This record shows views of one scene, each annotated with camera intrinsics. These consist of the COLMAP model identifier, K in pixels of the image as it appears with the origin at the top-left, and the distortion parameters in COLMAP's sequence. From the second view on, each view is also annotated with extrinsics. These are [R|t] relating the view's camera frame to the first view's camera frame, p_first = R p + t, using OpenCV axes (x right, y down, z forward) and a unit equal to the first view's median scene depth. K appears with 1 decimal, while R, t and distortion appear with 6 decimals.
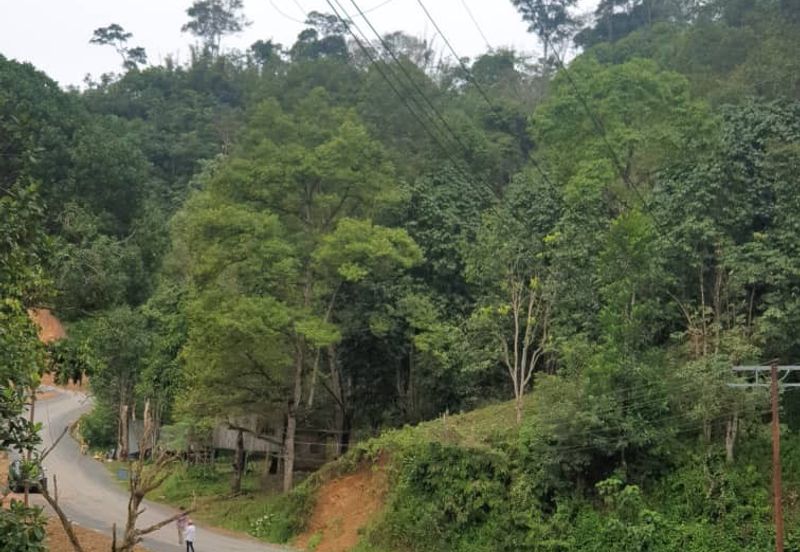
lens RADIAL K [[1577.7, 0, 399.7], [0, 1577.7, 308.3], [0, 0, 1]] dist [0.361410, -2.567814]
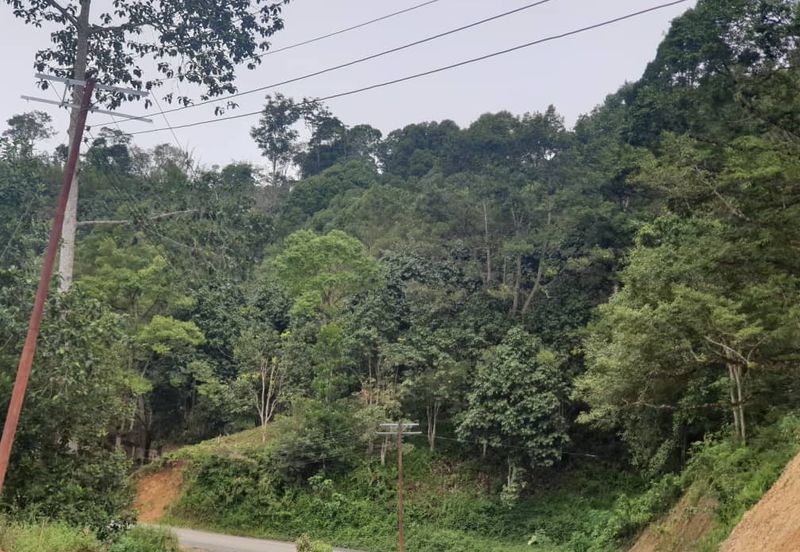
lens RADIAL K [[1577.7, 0, 399.7], [0, 1577.7, 308.3], [0, 0, 1]] dist [0.361410, -2.567814]
pose [[0.982240, 0.013127, 0.187170, -0.100422], [-0.018062, 0.999532, 0.024683, -0.115185], [-0.186758, -0.027626, 0.982017, -0.685637]]
